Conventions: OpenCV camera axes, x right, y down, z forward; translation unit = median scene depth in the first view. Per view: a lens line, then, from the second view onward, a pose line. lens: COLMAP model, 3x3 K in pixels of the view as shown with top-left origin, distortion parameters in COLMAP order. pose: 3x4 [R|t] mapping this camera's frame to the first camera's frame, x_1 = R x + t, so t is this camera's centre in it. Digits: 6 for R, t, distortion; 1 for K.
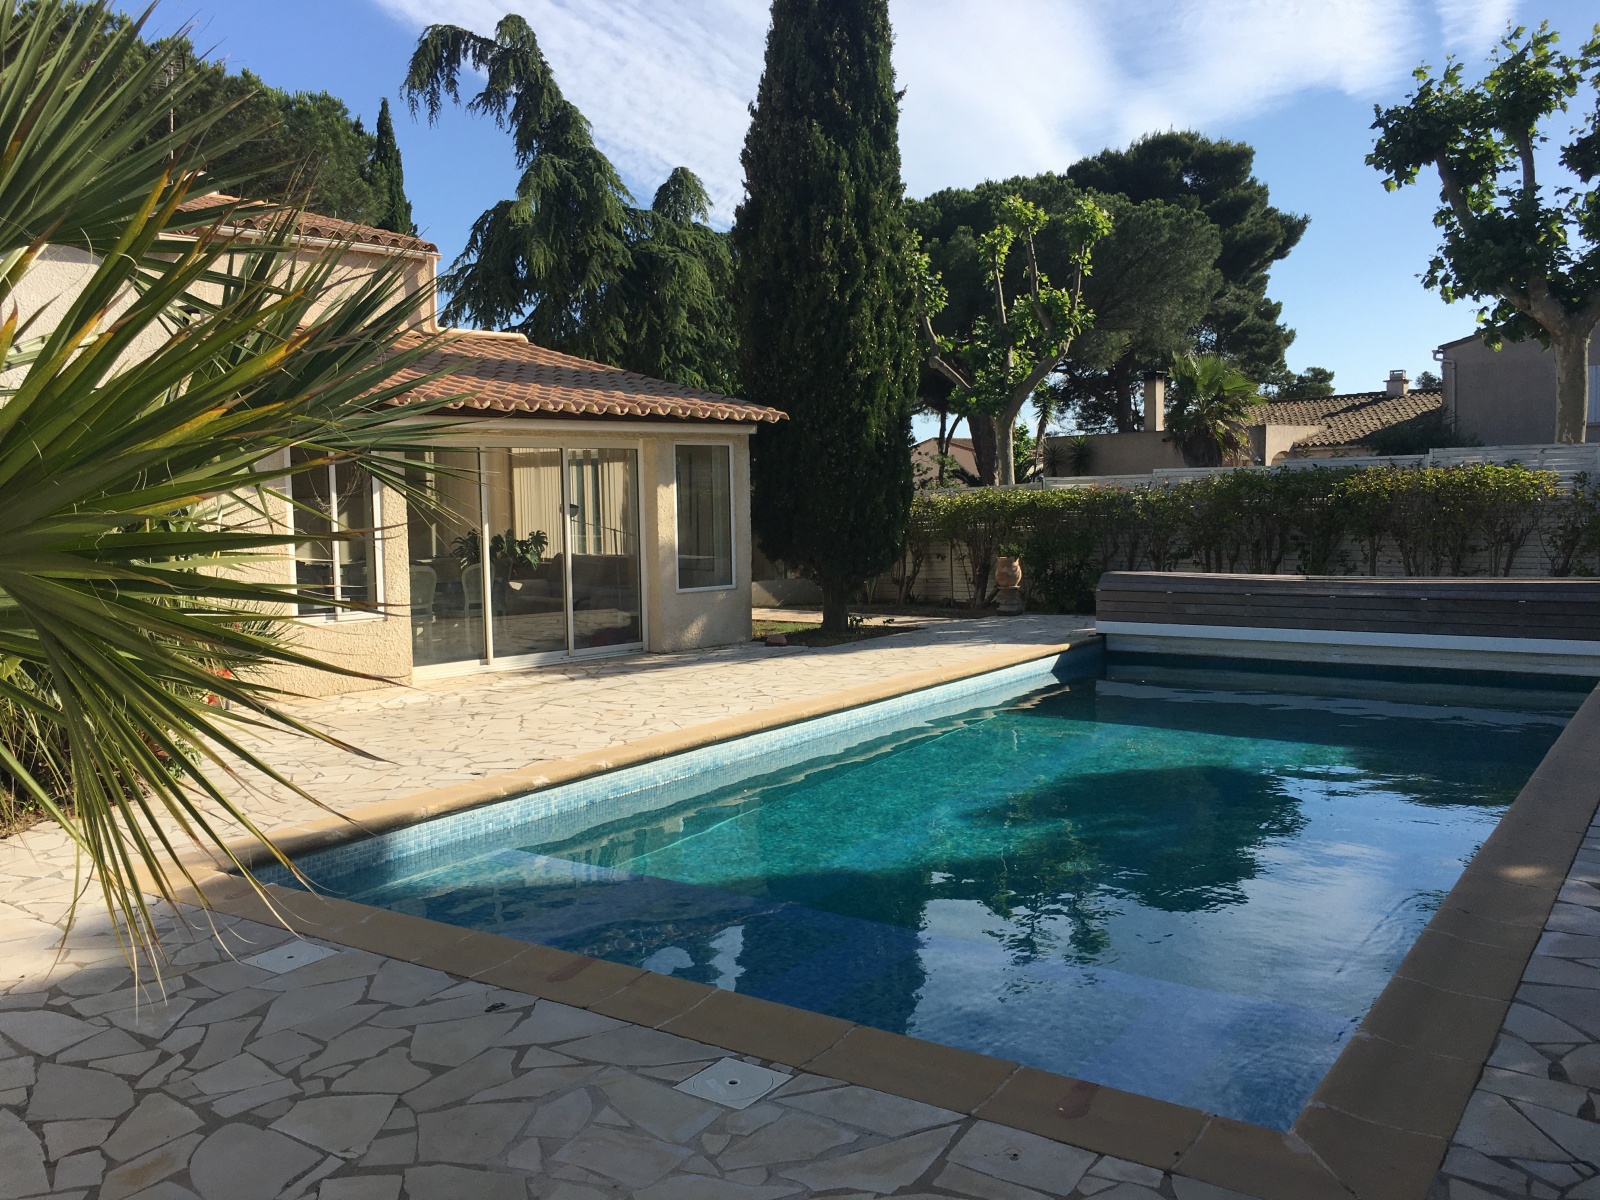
lens RADIAL K [[1349.7, 0, 797.7], [0, 1349.7, 595.1], [0, 0, 1]] dist [0.074451, -0.083730]
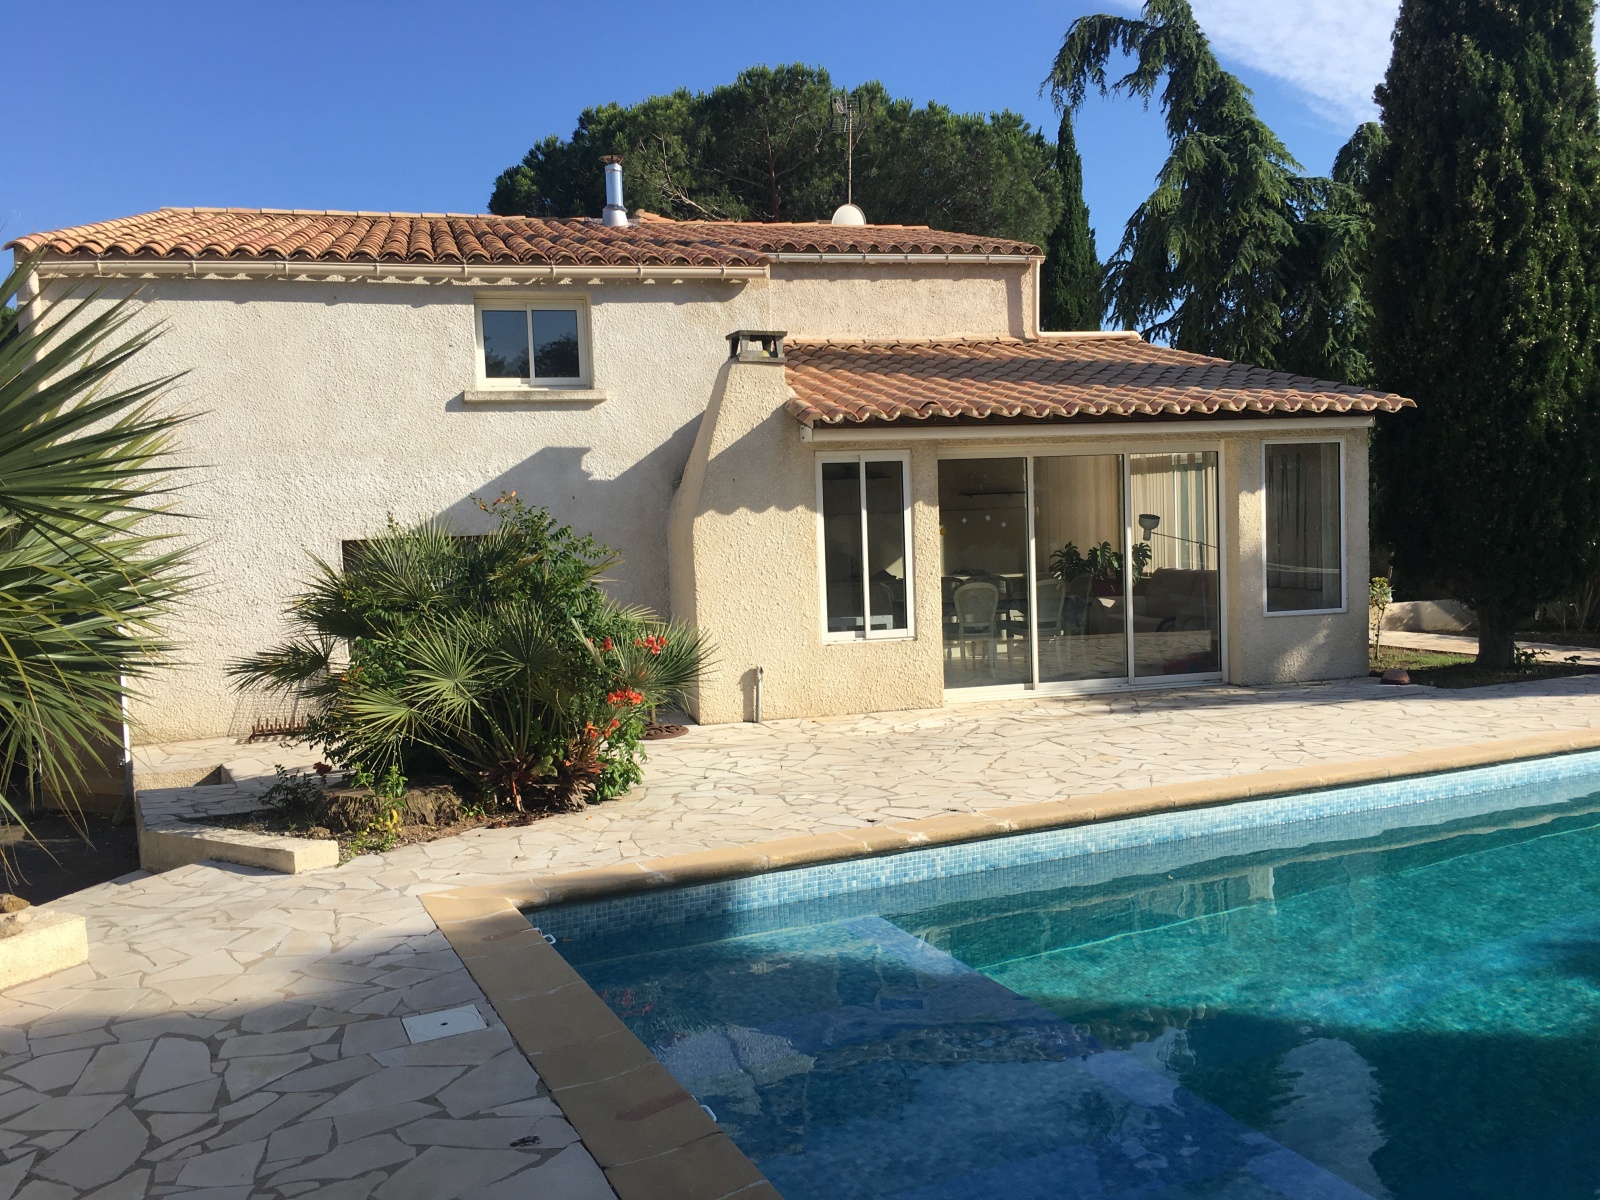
lens RADIAL K [[1352.1, 0, 800.0], [0, 1352.1, 600.0], [0, 0, 1]] dist [0.080542, -0.112017]
pose [[0.858692, 0.019169, -0.512133, 0.093044], [-0.019094, 0.999803, 0.005407, -0.010375], [0.512136, 0.005136, 0.858889, 0.096222]]
